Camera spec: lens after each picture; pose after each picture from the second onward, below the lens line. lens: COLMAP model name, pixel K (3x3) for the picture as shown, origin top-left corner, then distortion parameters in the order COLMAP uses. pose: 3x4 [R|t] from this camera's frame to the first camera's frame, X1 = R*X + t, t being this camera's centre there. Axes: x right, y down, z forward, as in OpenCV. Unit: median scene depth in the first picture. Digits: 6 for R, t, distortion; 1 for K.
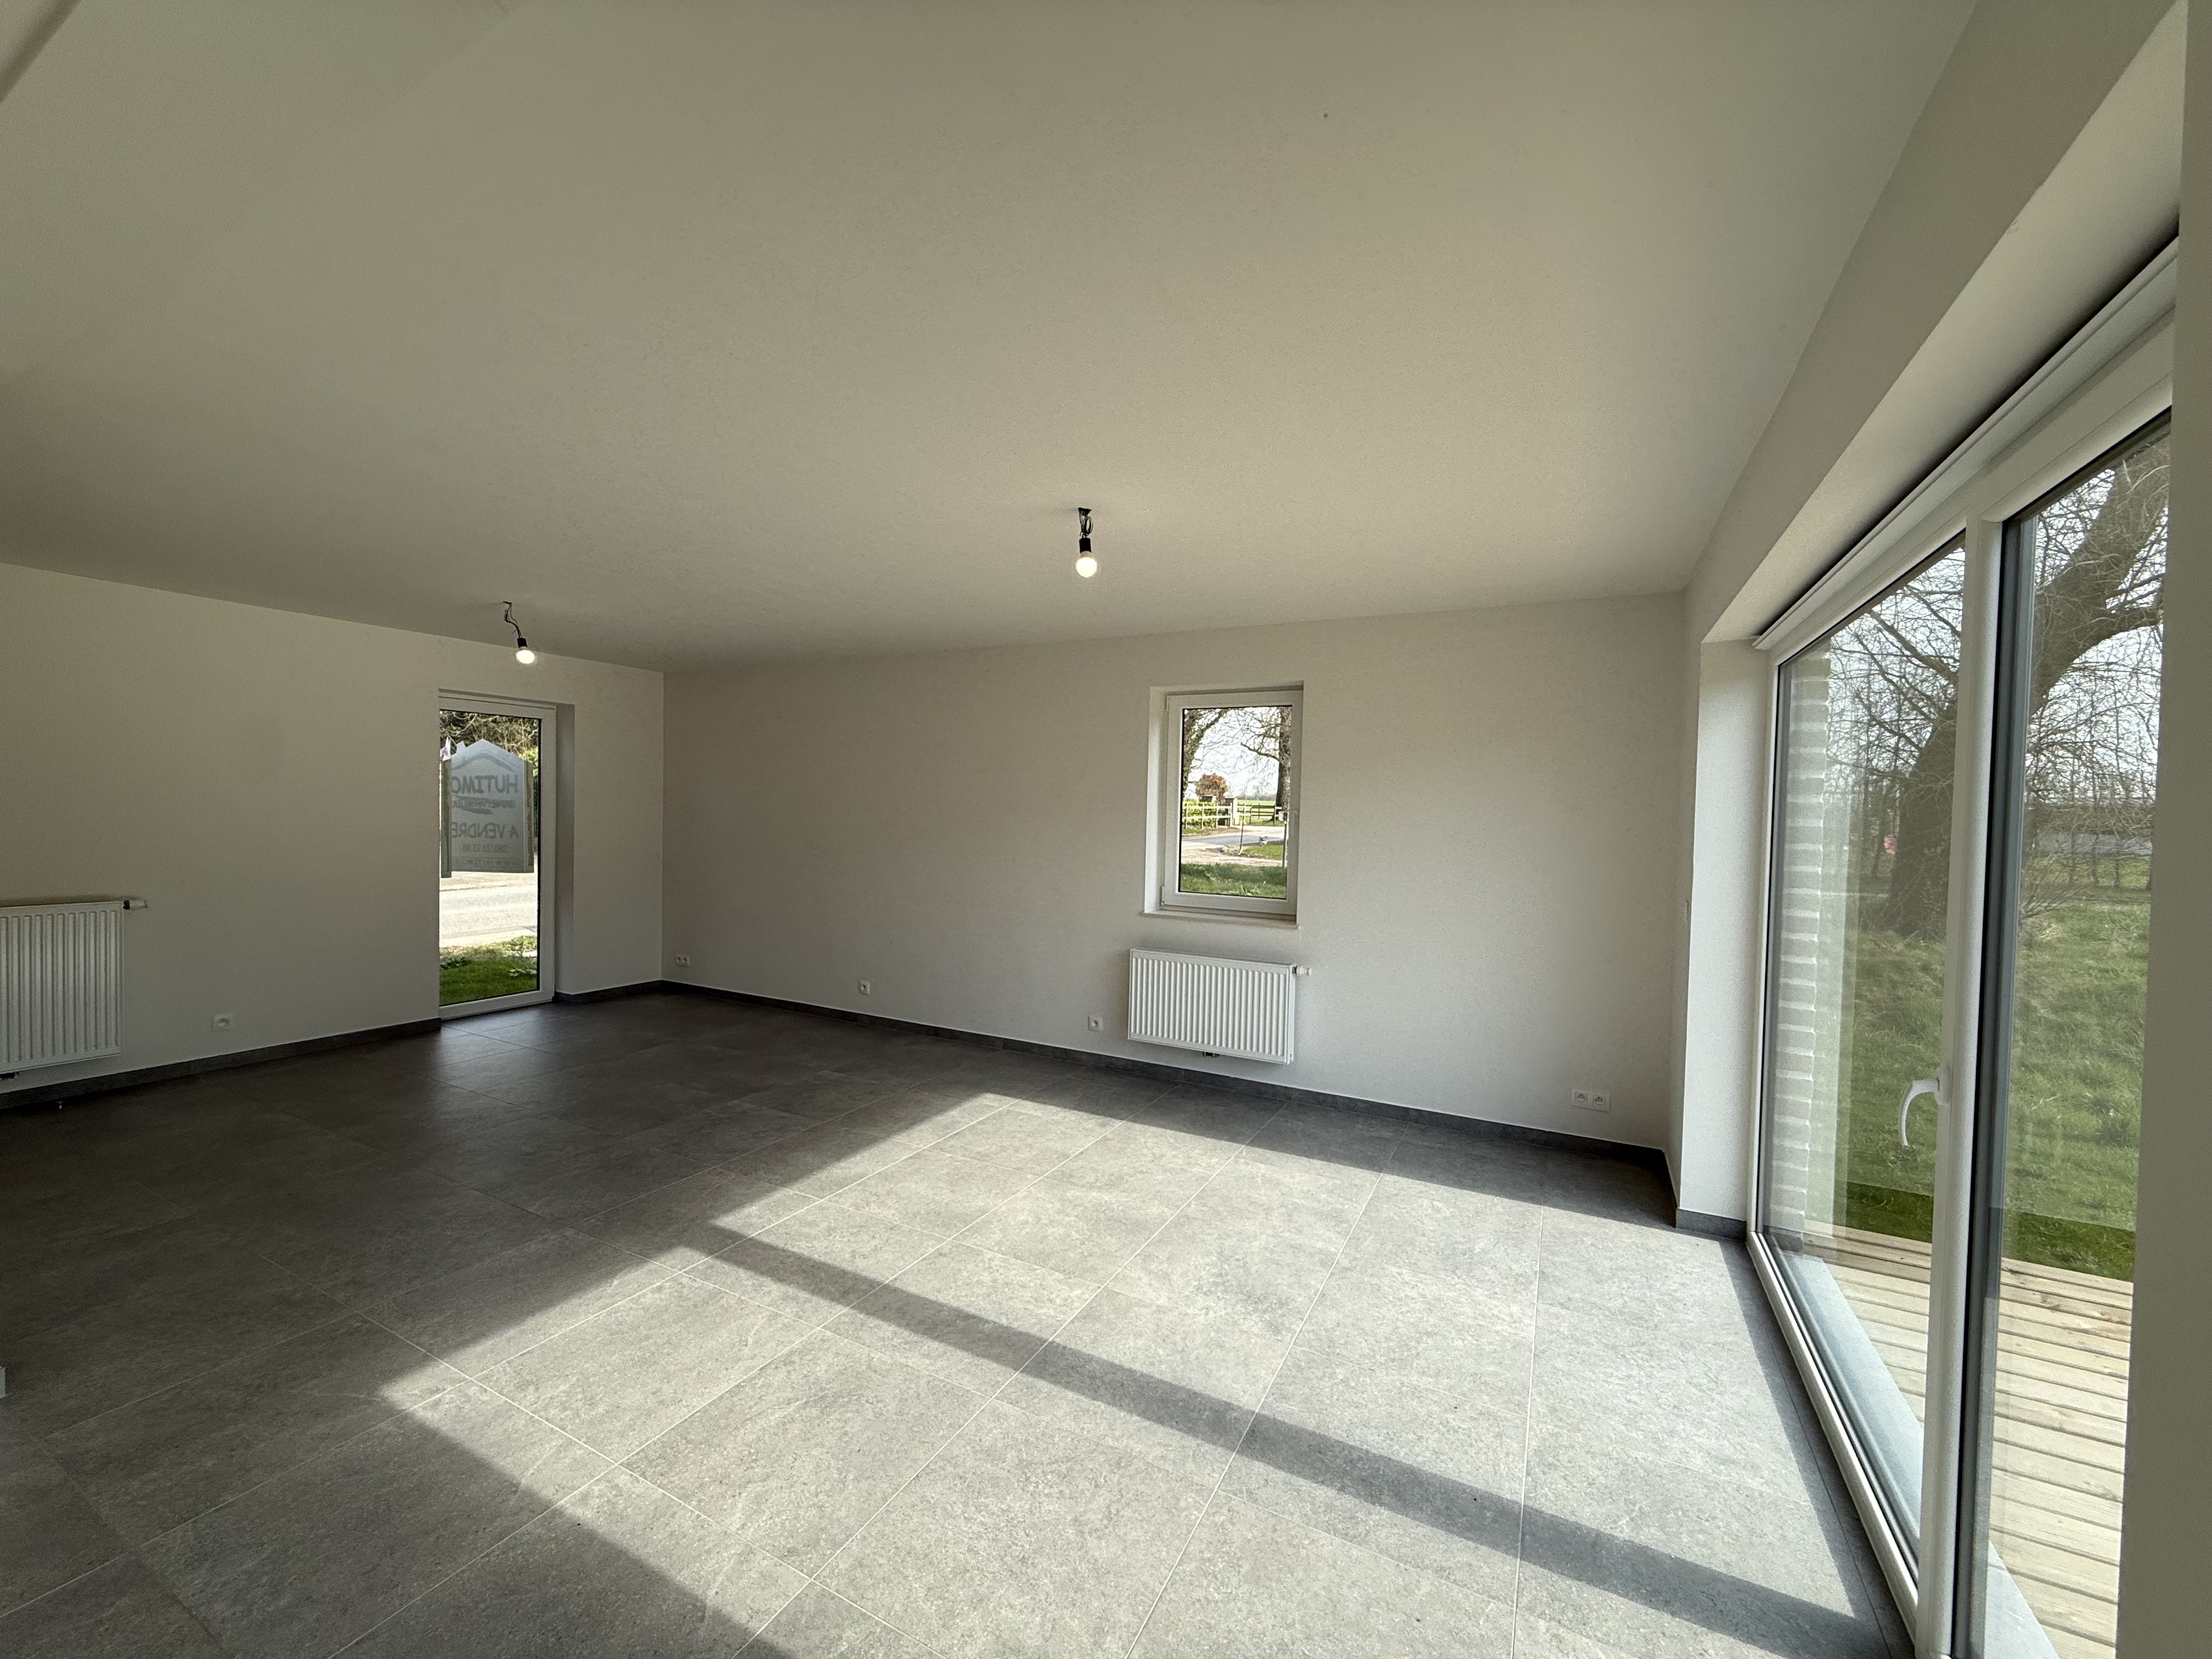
lens RADIAL K [[879.5, 0, 1103.6], [0, 879.5, 830.9], [0, 0, 1]] dist [-0.000176, 0.000195]
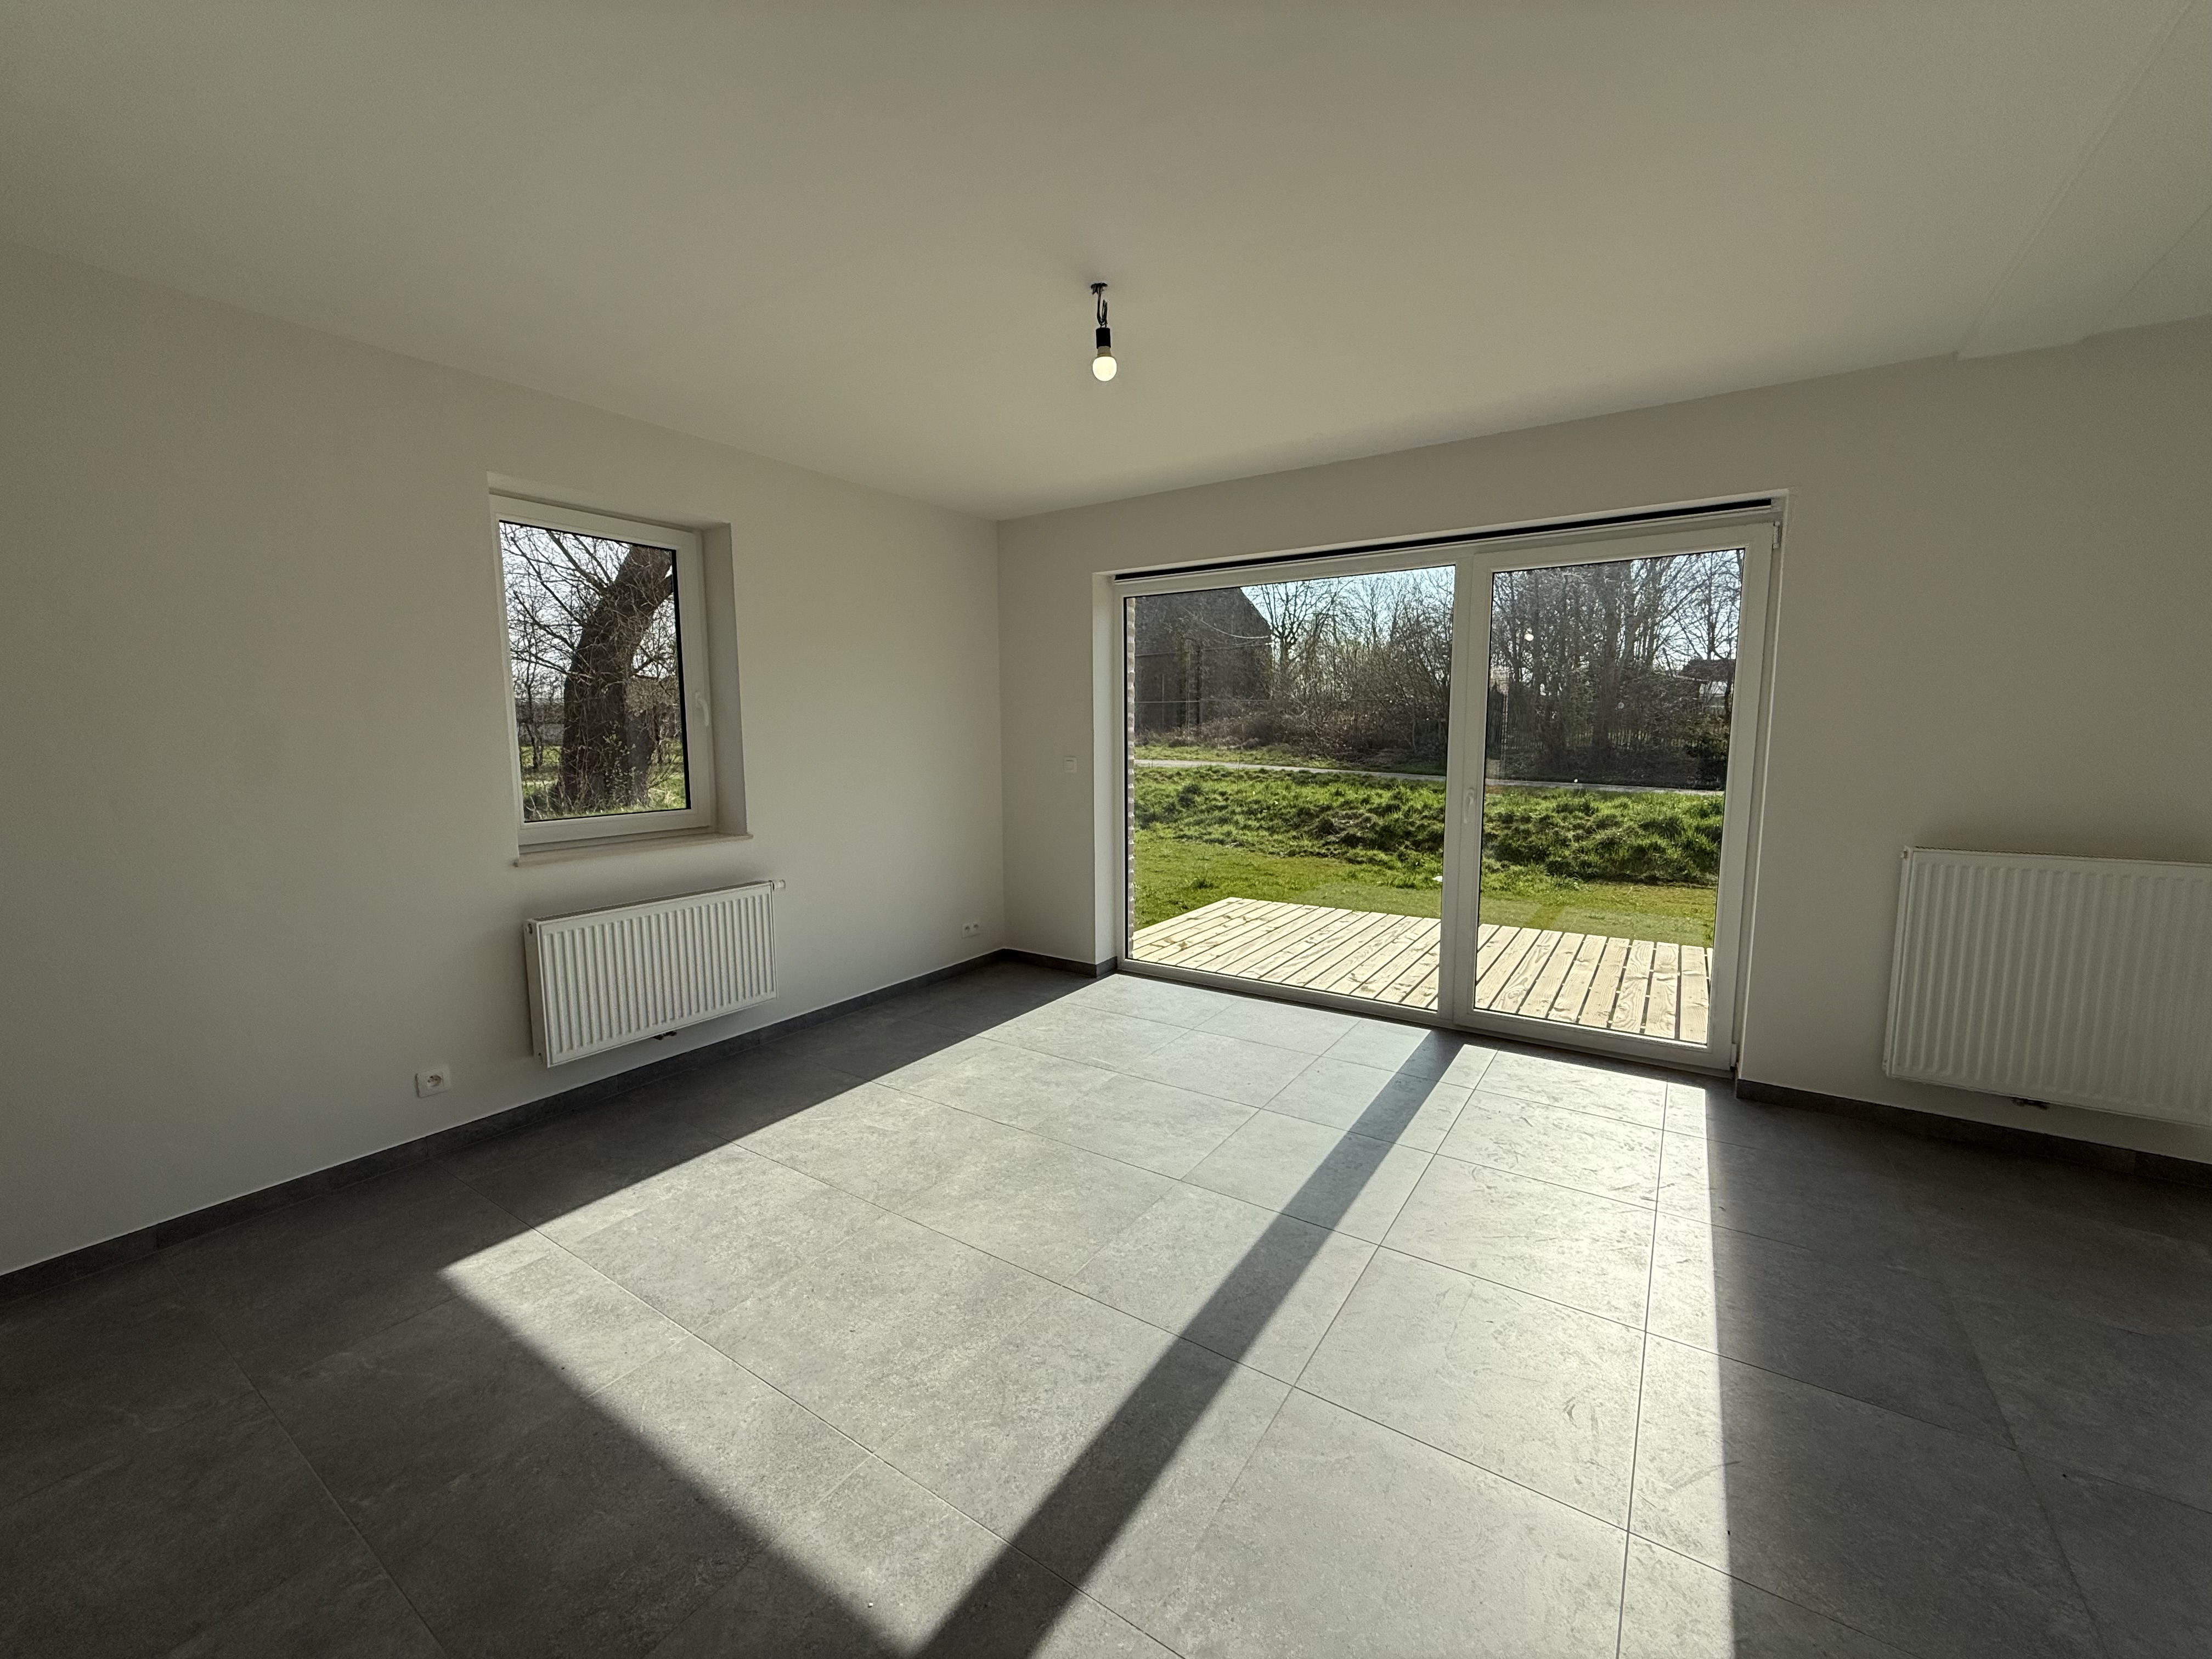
lens RADIAL K [[879.5, 0, 1103.6], [0, 879.5, 830.9], [0, 0, 1]] dist [-0.000176, 0.000195]
pose [[0.102551, -0.141825, 0.984565, -0.582288], [0.030026, 0.989774, 0.139448, 0.000997], [-0.994274, 0.015262, 0.105761, 0.627900]]
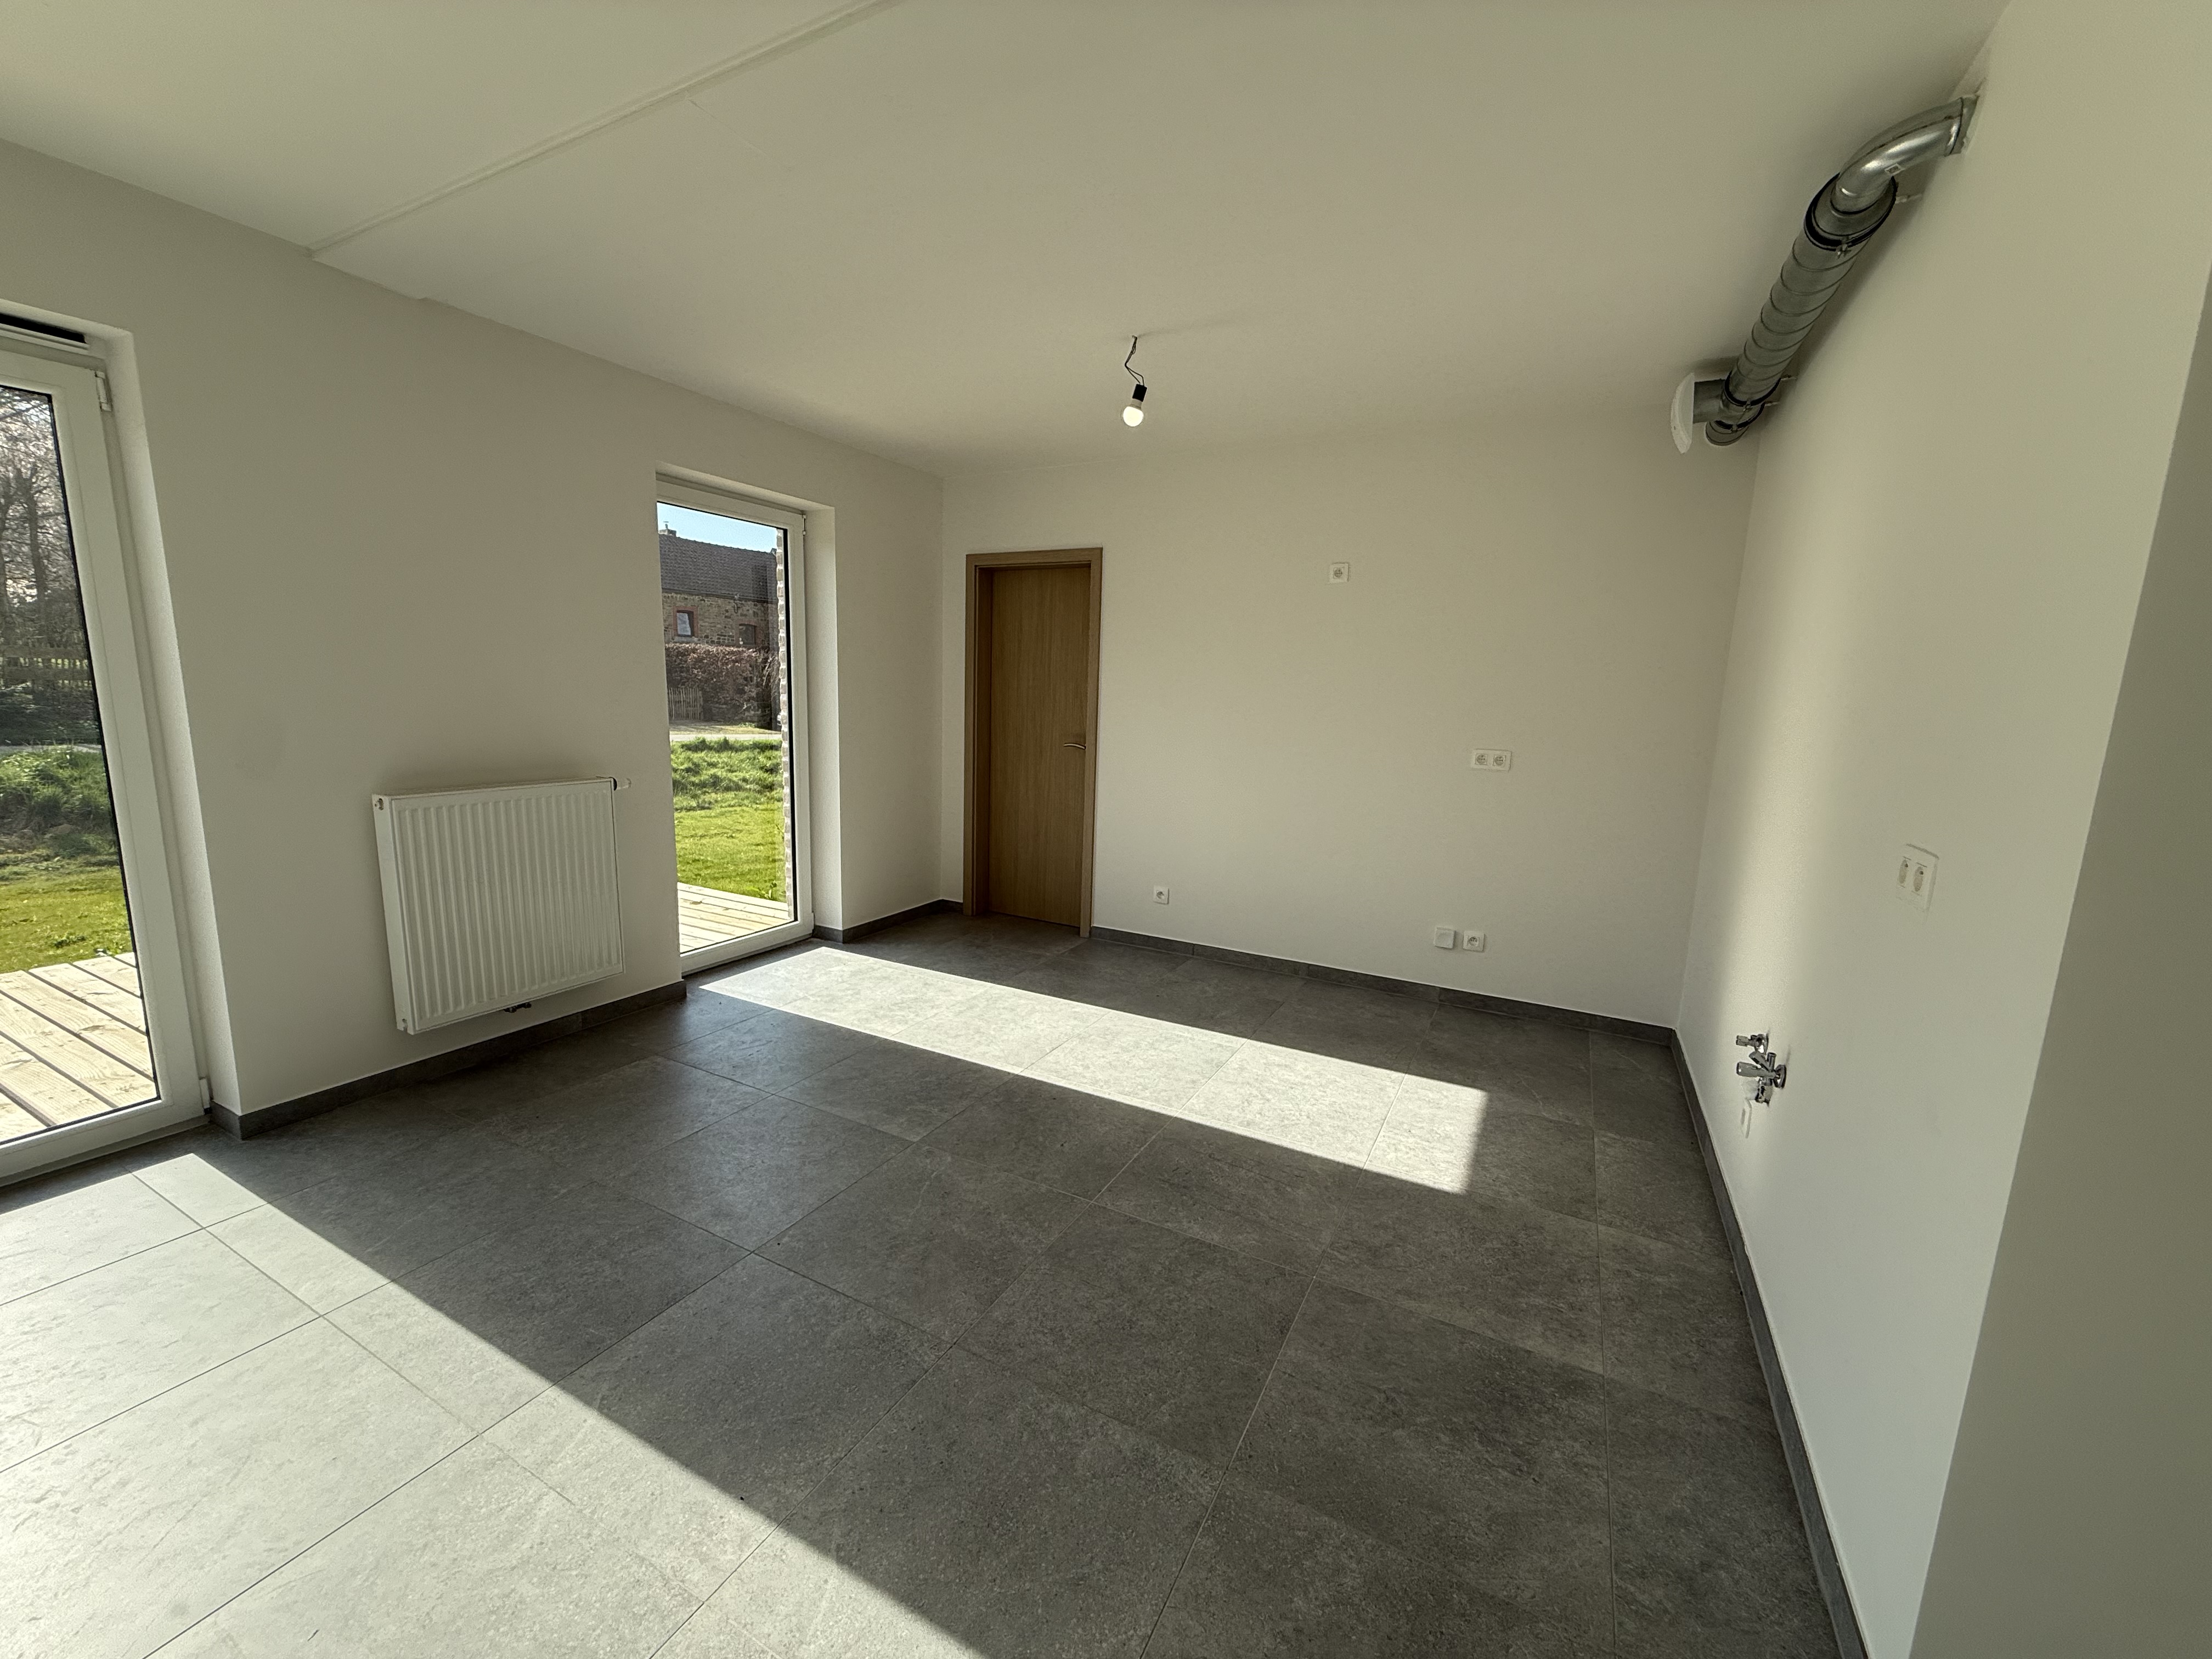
lens RADIAL K [[881.7, 0, 1106.0], [0, 881.7, 829.5], [0, 0, 1]] dist [-0.000137, -0.000073]
pose [[-0.998483, -0.054284, -0.009228, -0.376542], [-0.055057, 0.981935, 0.181033, 0.005851], [-0.000766, 0.181266, -0.983434, 0.713974]]
